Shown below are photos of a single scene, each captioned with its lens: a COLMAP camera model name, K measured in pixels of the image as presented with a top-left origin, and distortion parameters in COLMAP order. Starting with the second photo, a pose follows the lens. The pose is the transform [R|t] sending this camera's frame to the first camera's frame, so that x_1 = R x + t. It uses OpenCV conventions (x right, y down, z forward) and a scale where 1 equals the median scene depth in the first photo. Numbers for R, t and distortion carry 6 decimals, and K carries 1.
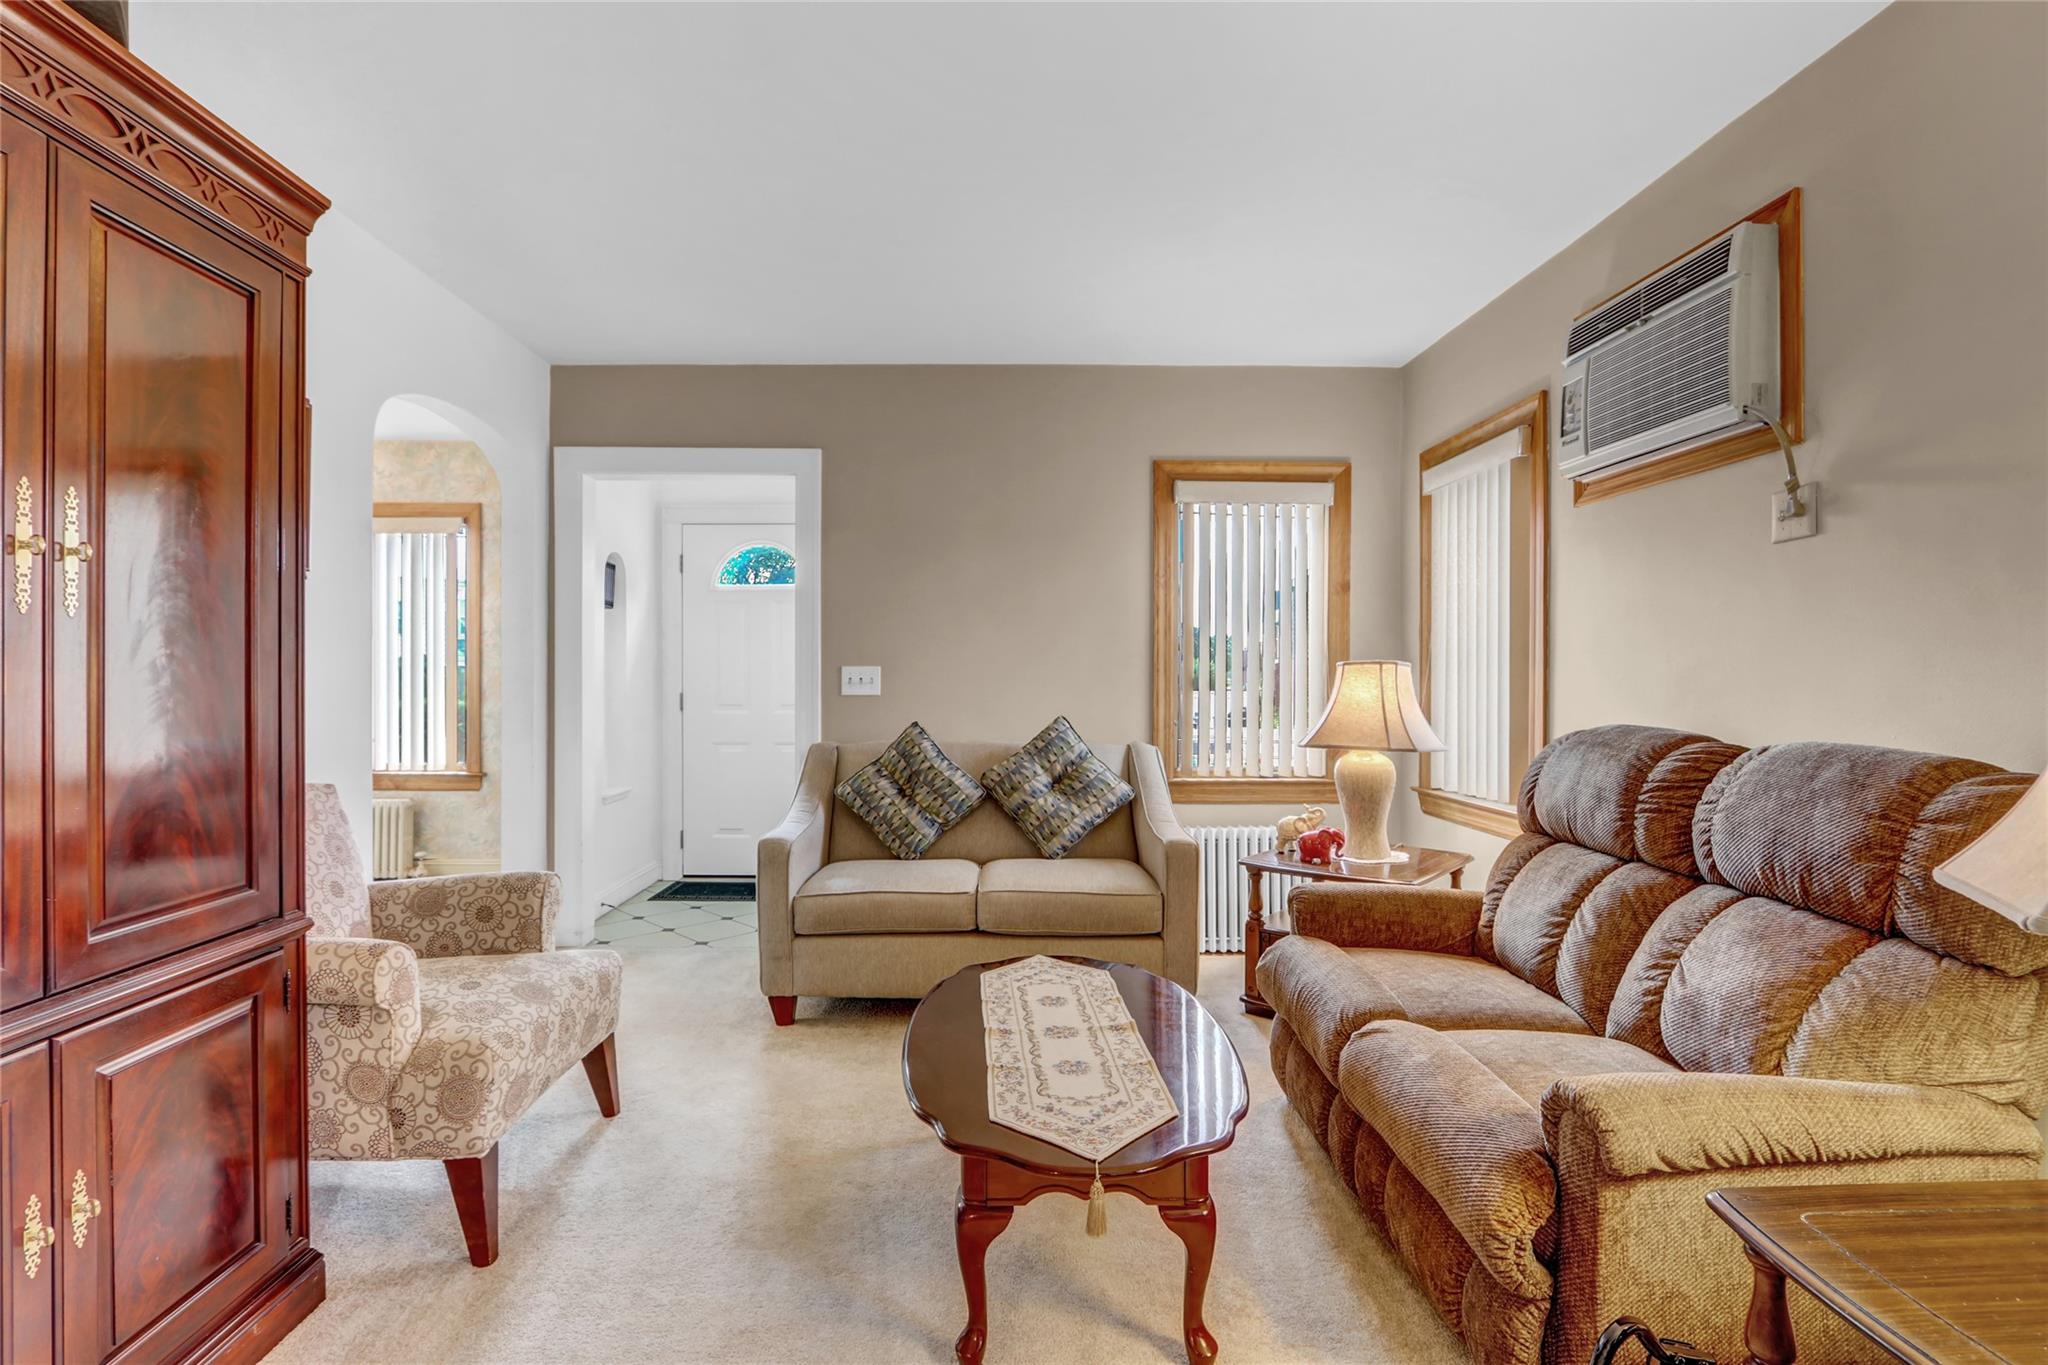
lens RADIAL K [[934.8, 0, 986.4], [0, 934.8, 681.6], [0, 0, 1]] dist [-0.013874, -0.000218]
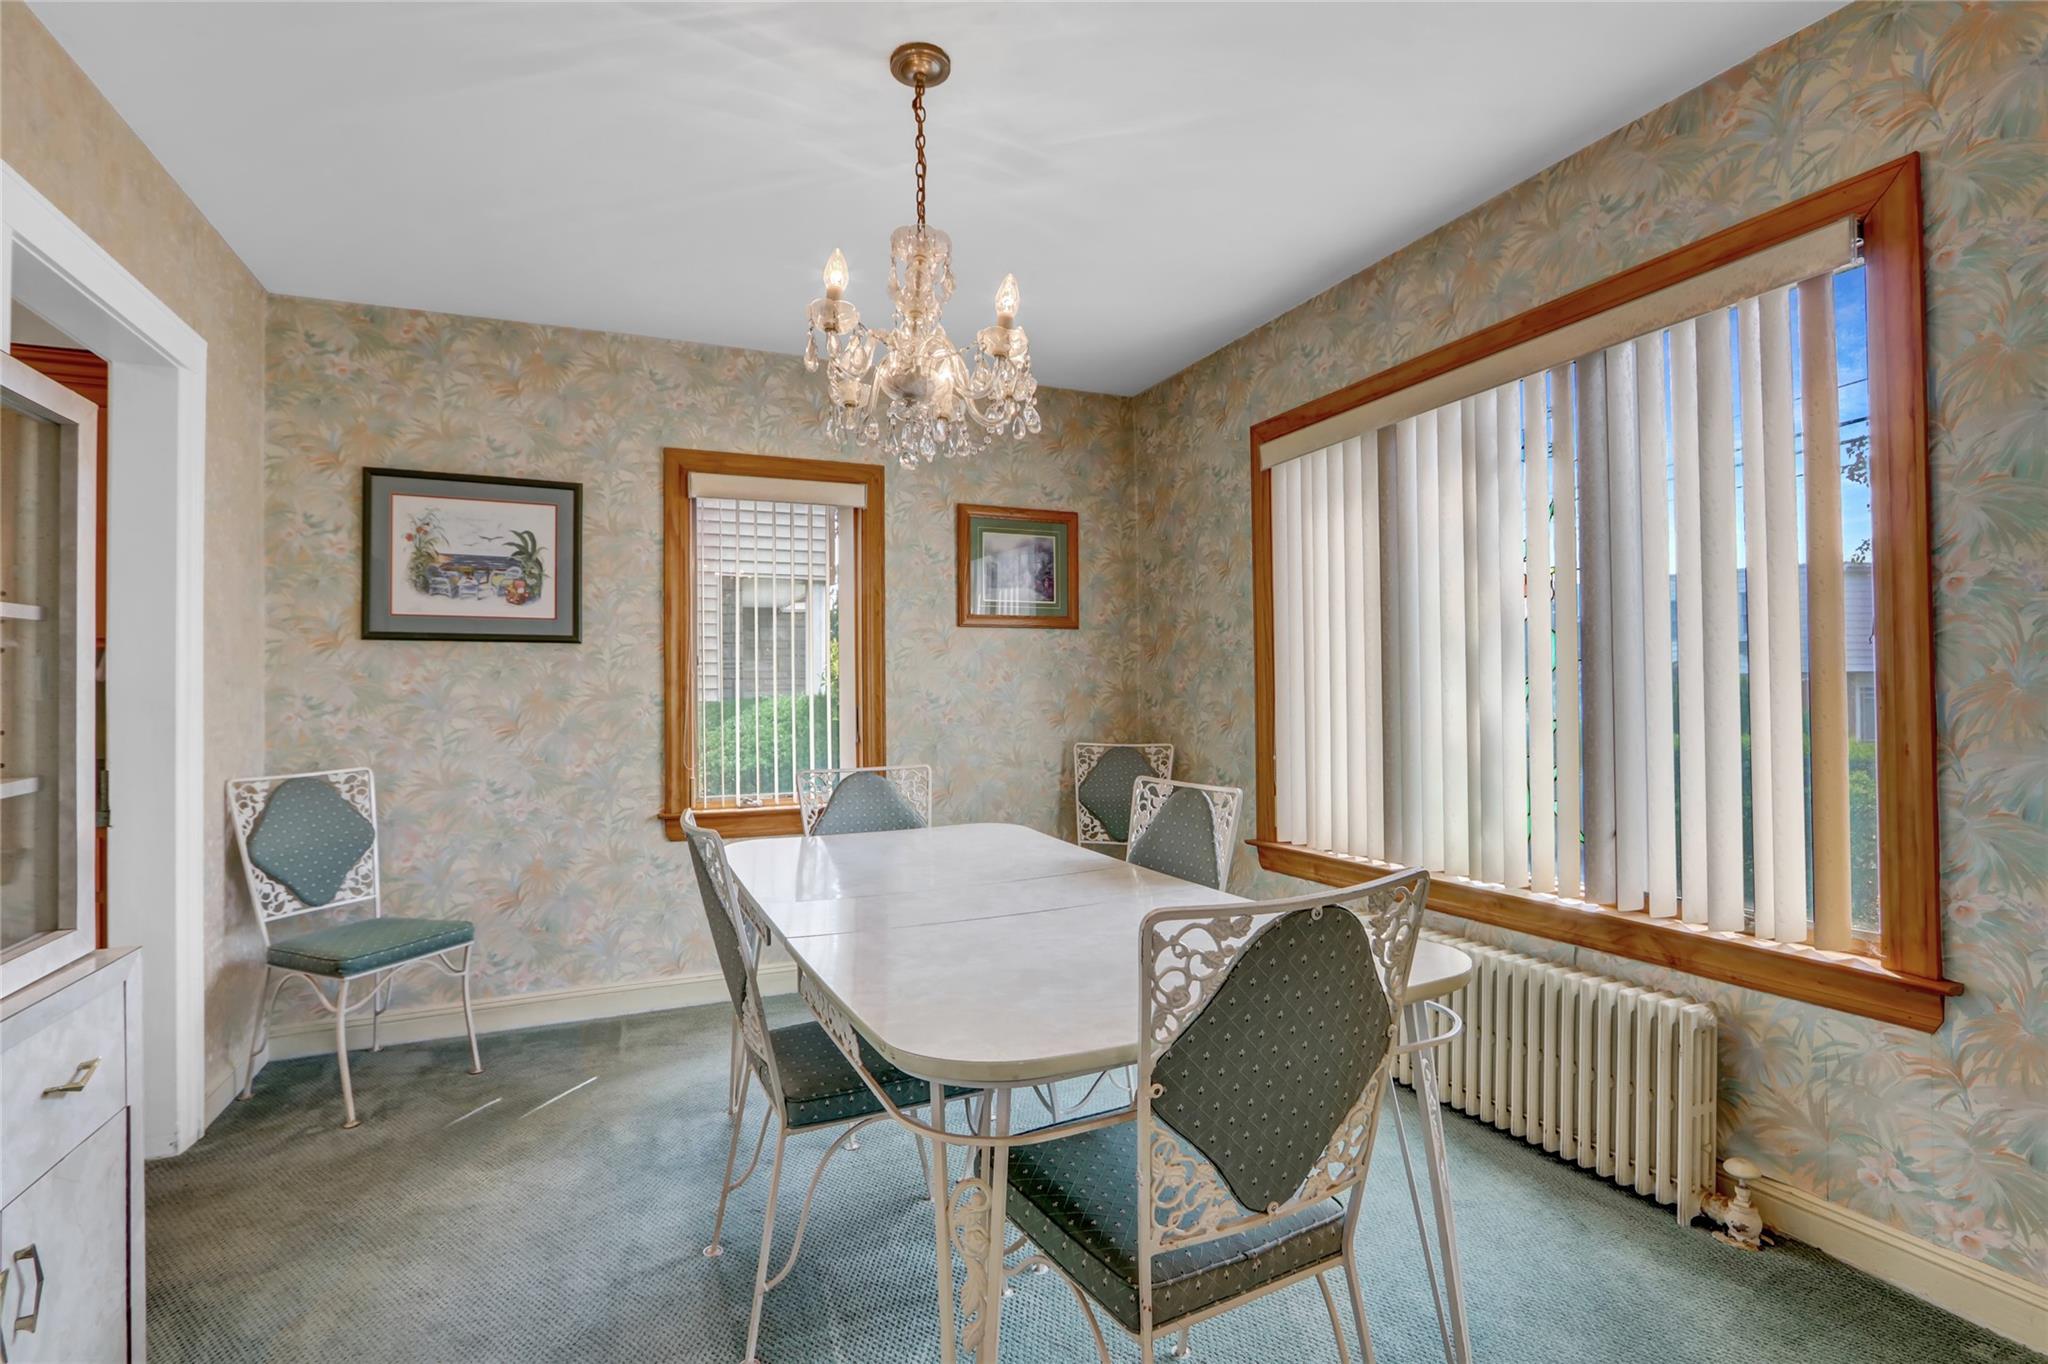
lens RADIAL K [[934.8, 0, 986.4], [0, 934.8, 681.1], [0, 0, 1]] dist [-0.013874, -0.000218]
pose [[0.360767, -0.019741, -0.932447, -0.363805], [0.007546, 0.999805, -0.018248, -0.002709], [0.932625, -0.000453, 0.360846, 0.576562]]
